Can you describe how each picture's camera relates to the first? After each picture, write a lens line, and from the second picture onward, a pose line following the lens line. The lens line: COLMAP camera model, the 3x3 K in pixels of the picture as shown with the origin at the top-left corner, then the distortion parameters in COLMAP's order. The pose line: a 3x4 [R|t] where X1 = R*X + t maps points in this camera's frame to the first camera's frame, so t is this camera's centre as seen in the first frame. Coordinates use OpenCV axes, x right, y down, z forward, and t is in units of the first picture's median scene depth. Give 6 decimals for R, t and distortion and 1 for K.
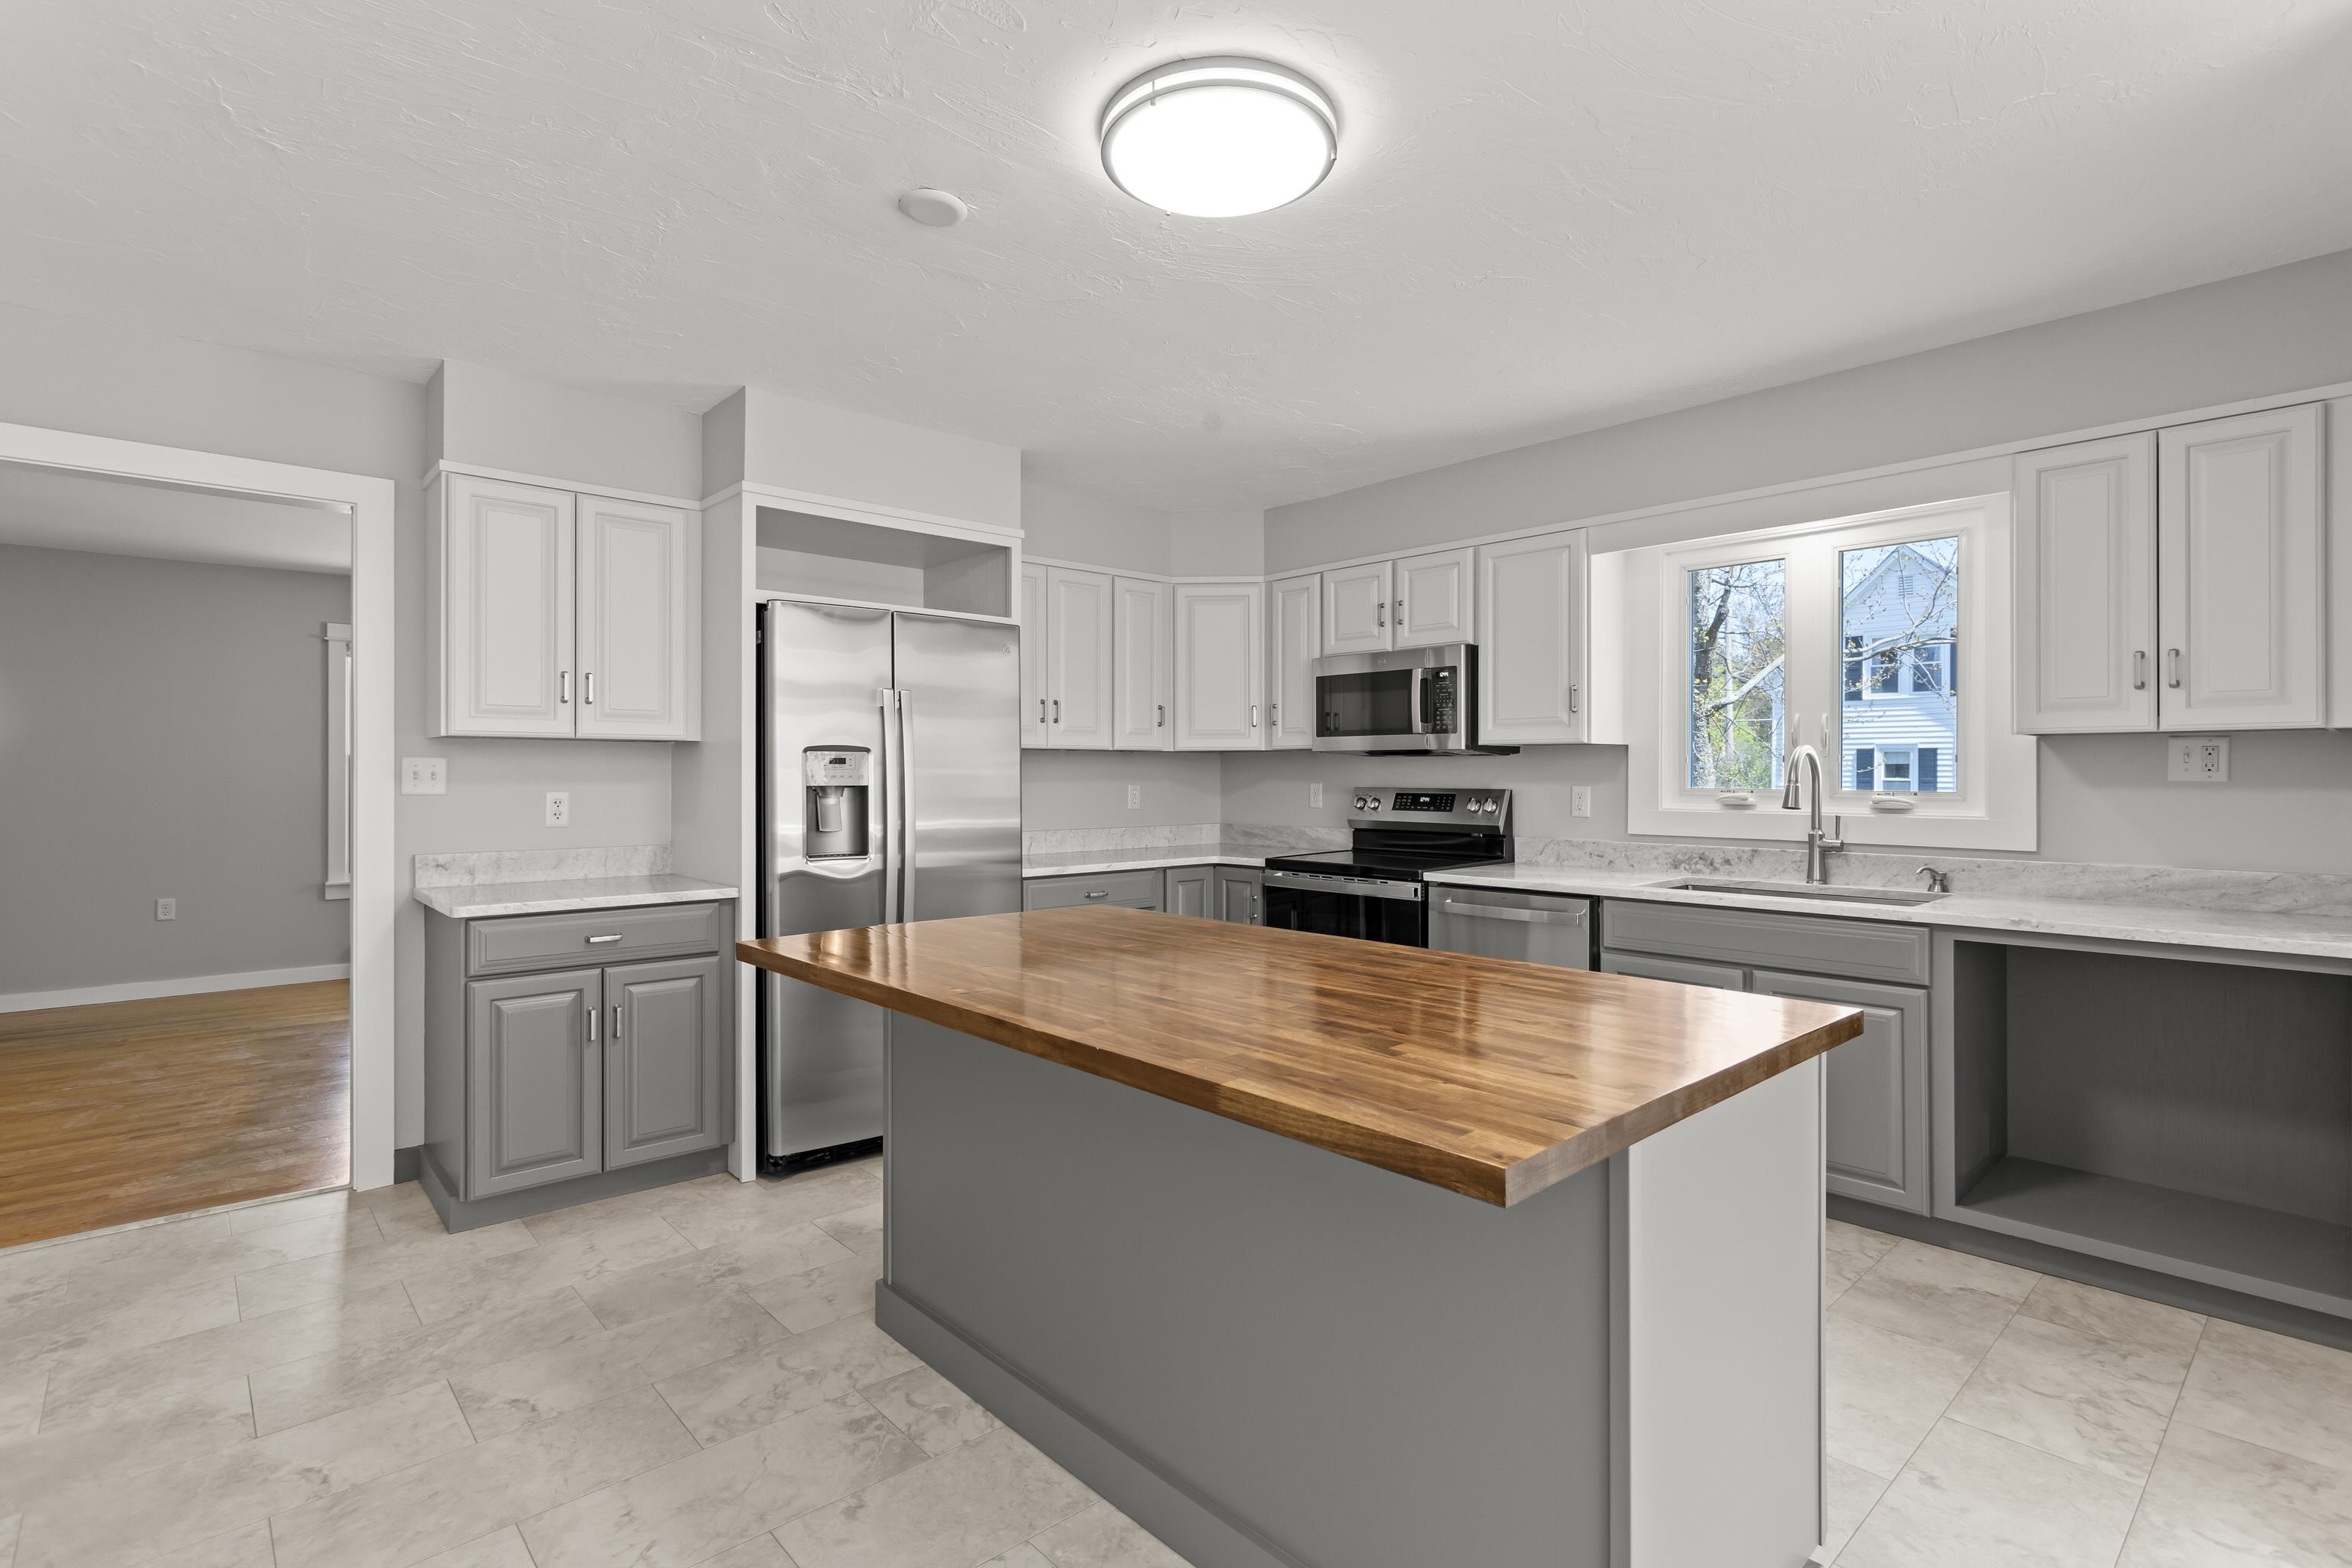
lens RADIAL K [[1112.1, 0, 1179.4], [0, 1112.1, 774.0], [0, 0, 1]] dist [0.000009, 0.001615]
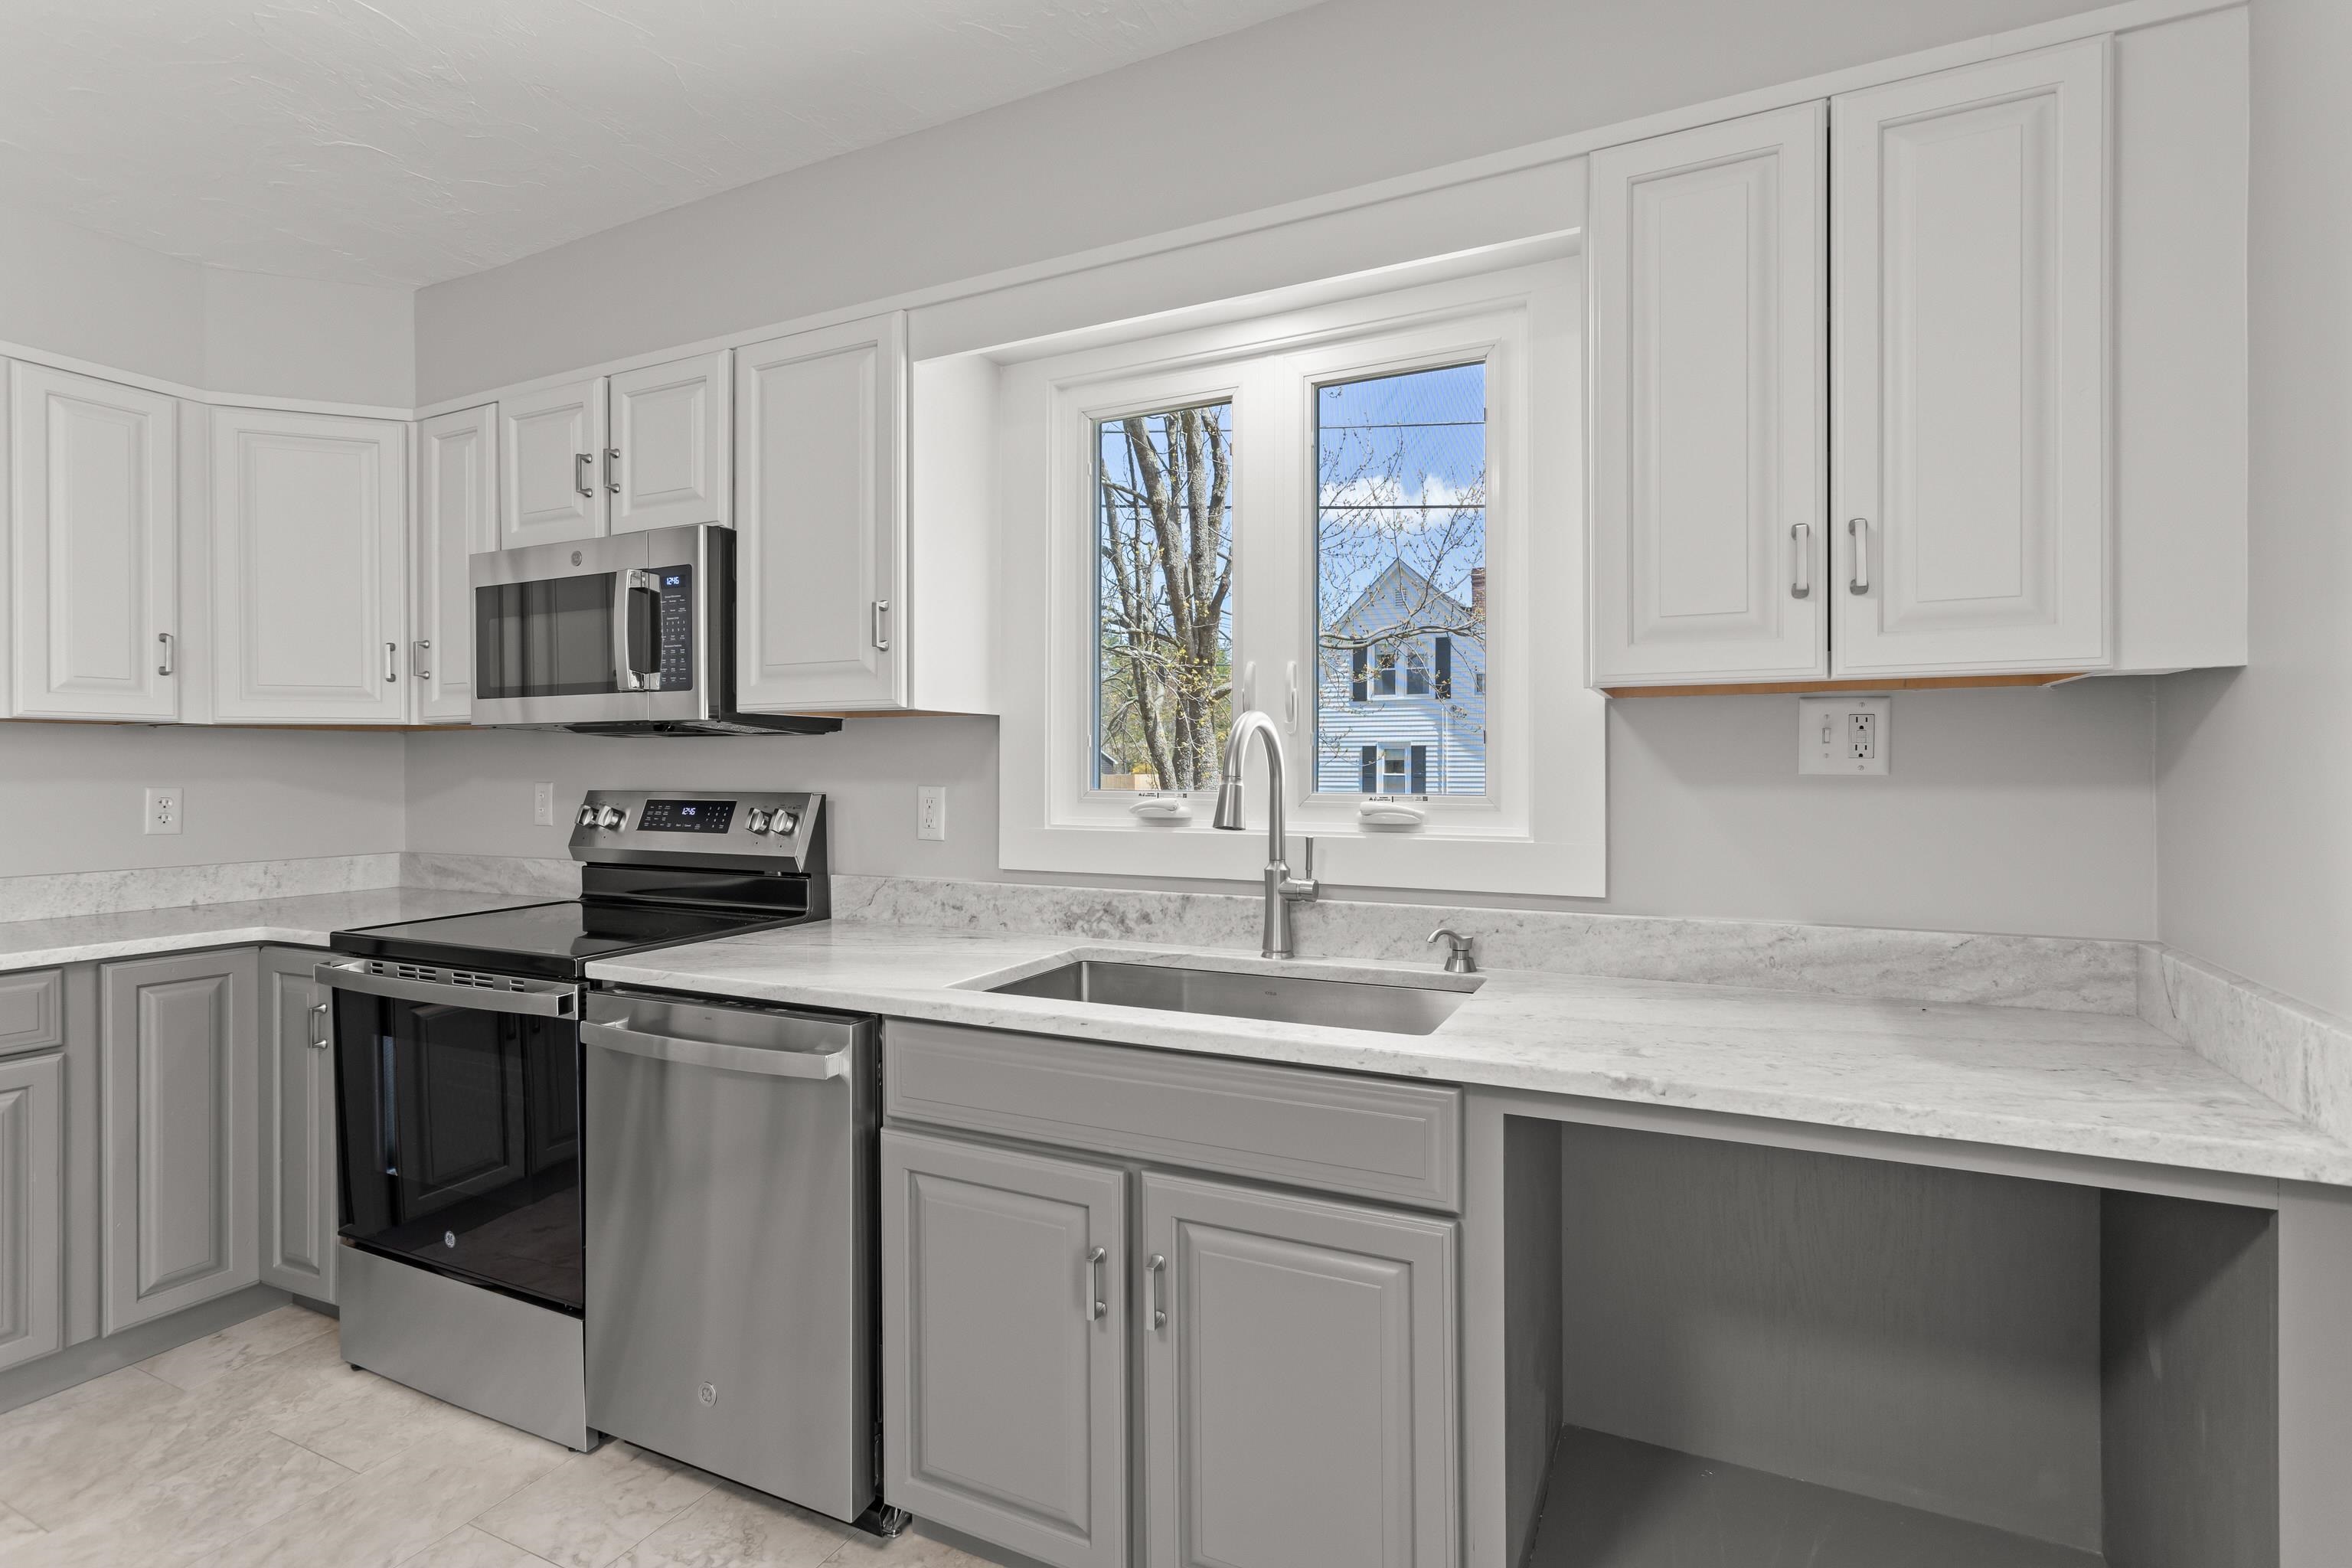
lens RADIAL K [[1112.1, 0, 1176.5], [0, 1112.1, 772.2], [0, 0, 1]] dist [0.000009, 0.001615]
pose [[0.928815, -0.002567, 0.370534, 0.310505], [0.001970, 0.999996, 0.001991, 0.002700], [-0.370537, -0.001120, 0.928817, 0.484534]]
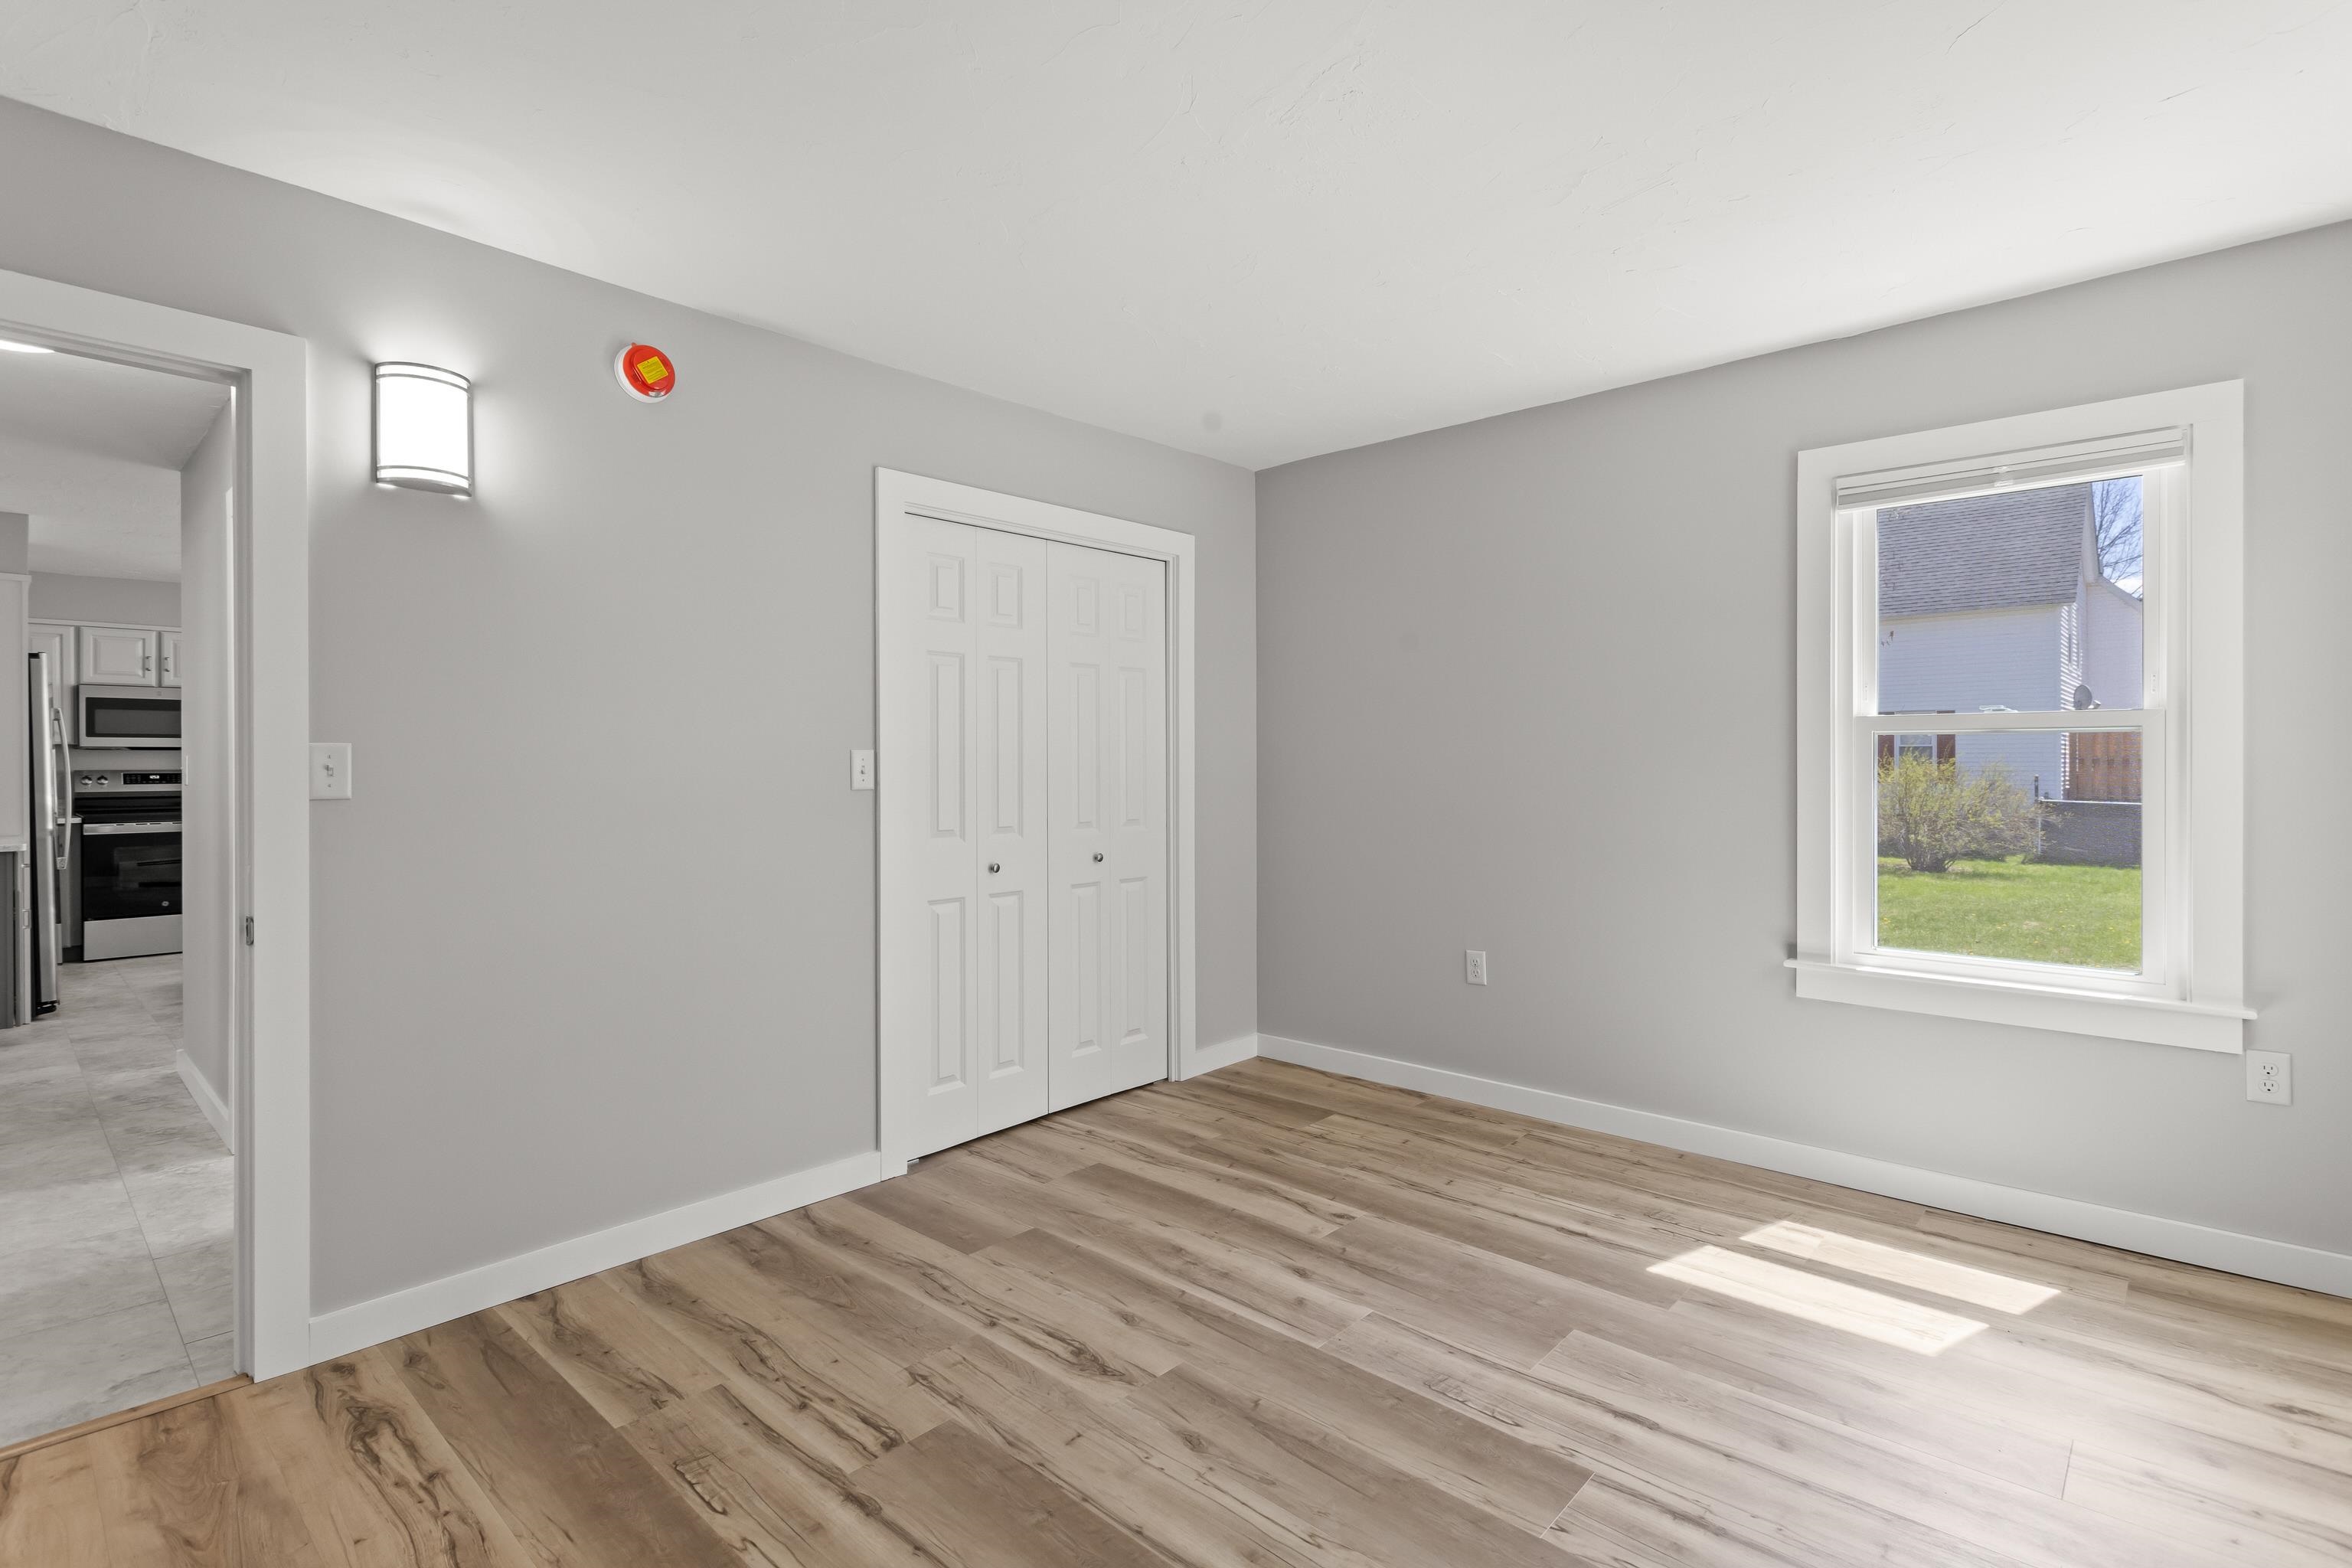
lens RADIAL K [[1112.1, 0, 1191.6], [0, 1112.1, 774.2], [0, 0, 1]] dist [0.000009, 0.001615]
pose [[-0.099849, -0.006909, 0.994979, -1.990050], [0.001454, 0.999974, 0.007089, 0.011810], [-0.995002, 0.002155, -0.099836, -0.443075]]
